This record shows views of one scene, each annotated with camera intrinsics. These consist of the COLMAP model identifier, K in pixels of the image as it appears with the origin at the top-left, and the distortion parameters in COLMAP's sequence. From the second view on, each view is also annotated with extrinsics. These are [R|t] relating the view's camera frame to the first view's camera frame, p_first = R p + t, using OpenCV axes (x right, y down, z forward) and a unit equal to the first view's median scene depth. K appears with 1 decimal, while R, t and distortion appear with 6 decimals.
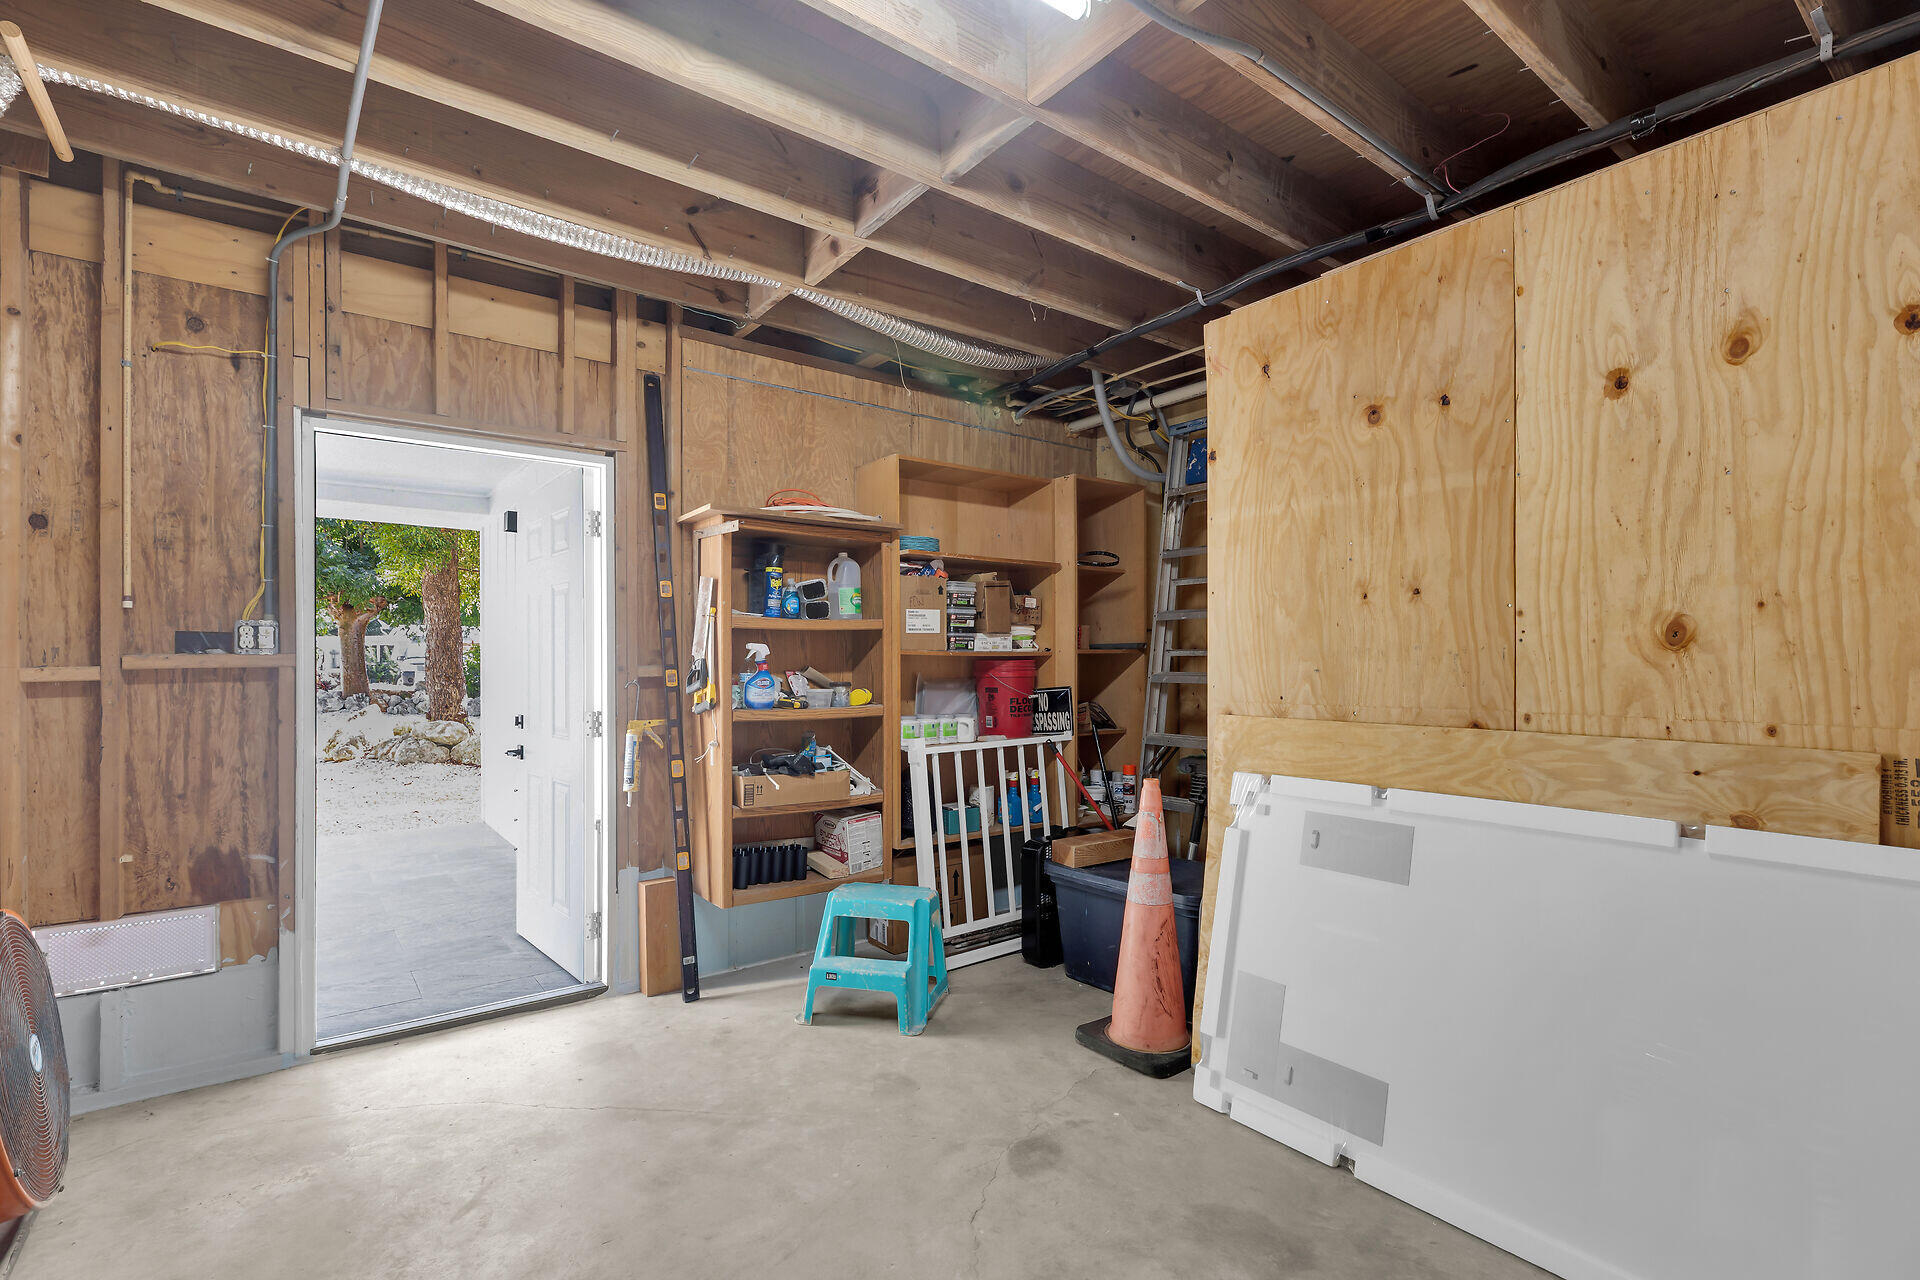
lens RADIAL K [[919.7, 0, 960.3], [0, 919.7, 657.1], [0, 0, 1]] dist [-0.000616, 0.000238]
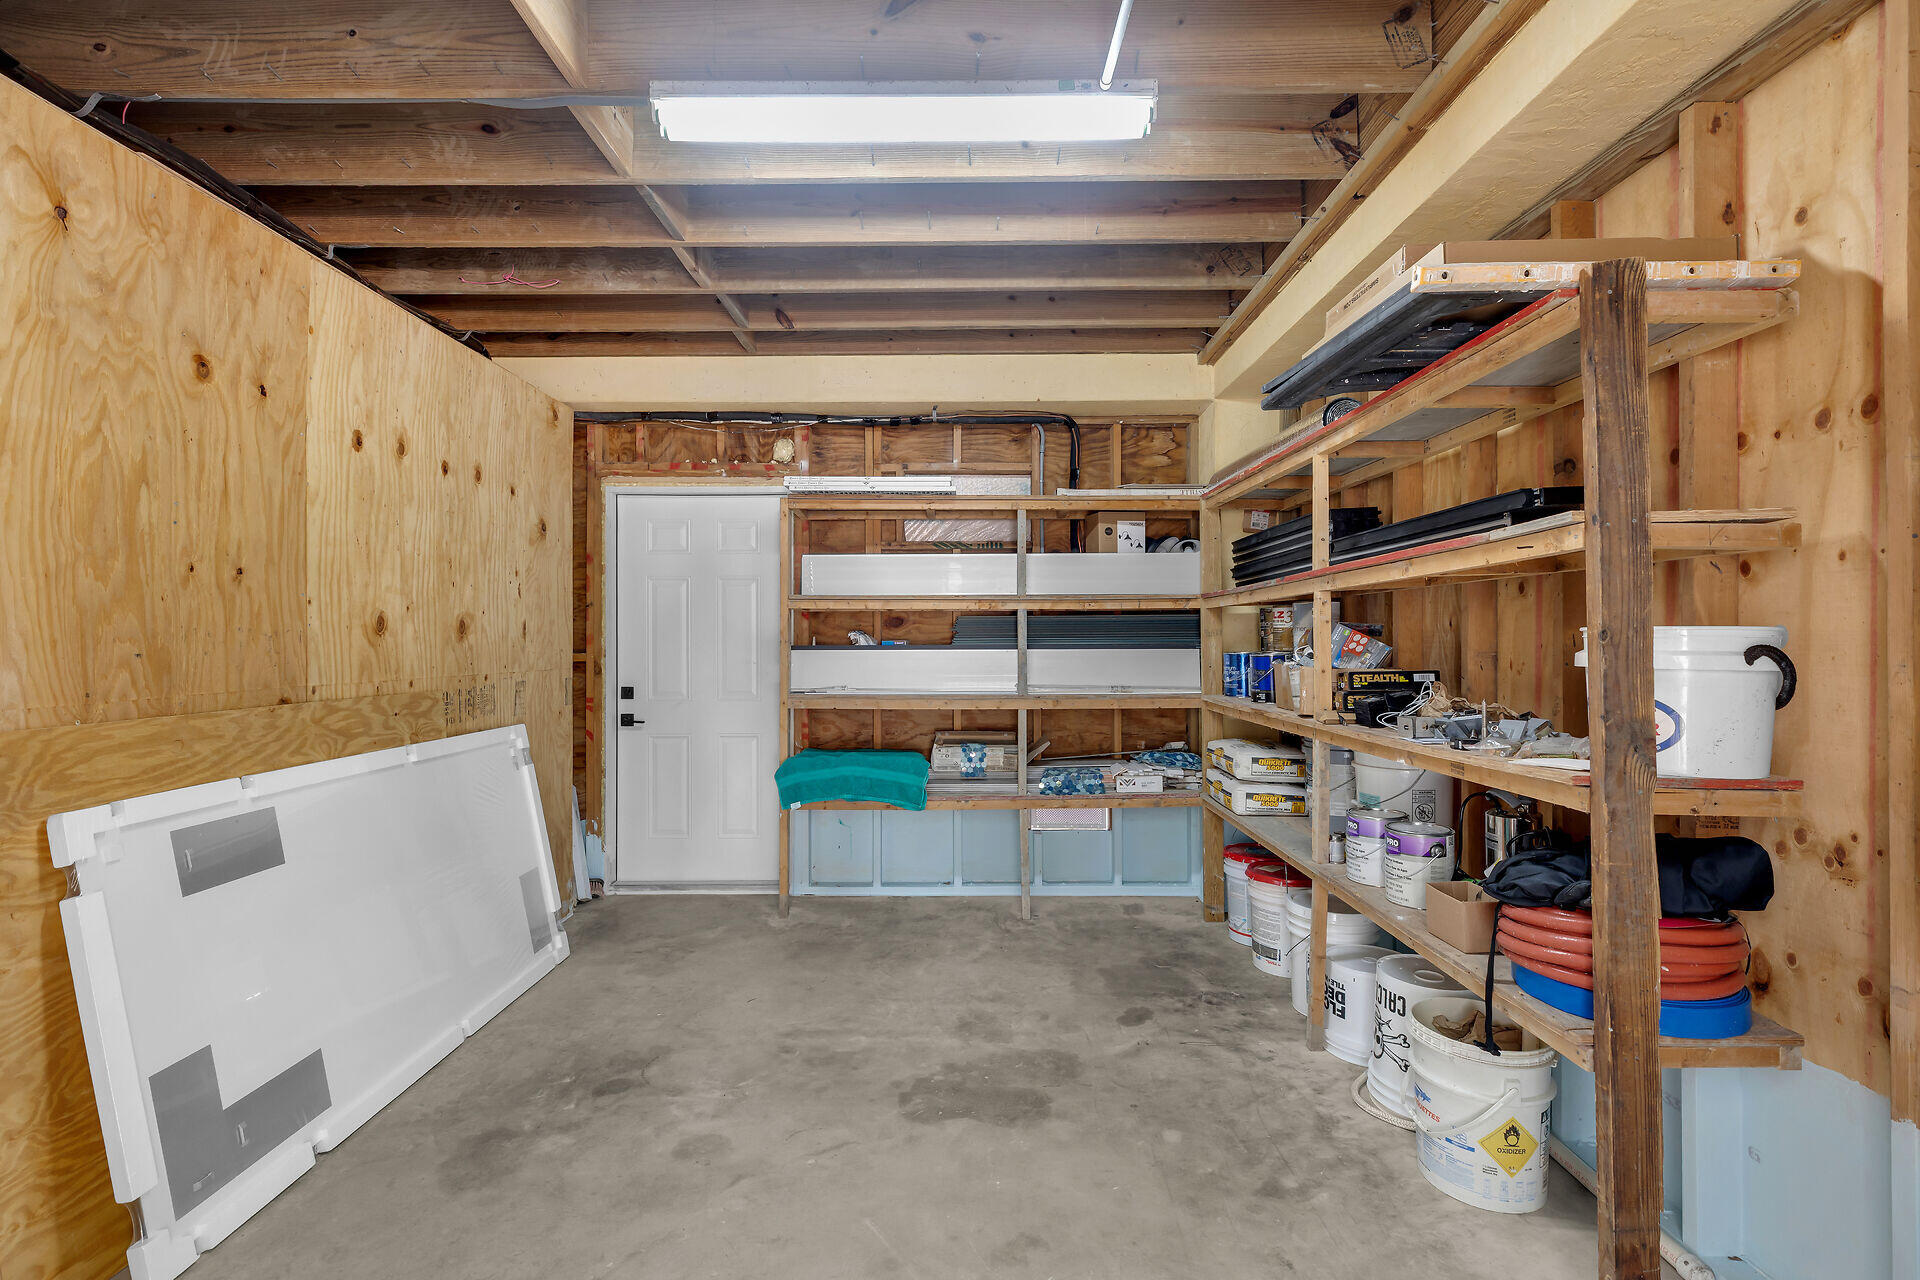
lens RADIAL K [[919.7, 0, 952.5], [0, 919.7, 639.4], [0, 0, 1]] dist [-0.000616, 0.000238]
pose [[-0.805187, 0.005277, 0.592997, -0.731665], [0.003543, 0.999985, -0.004088, 0.007888], [-0.593010, -0.001190, -0.805194, 1.415494]]
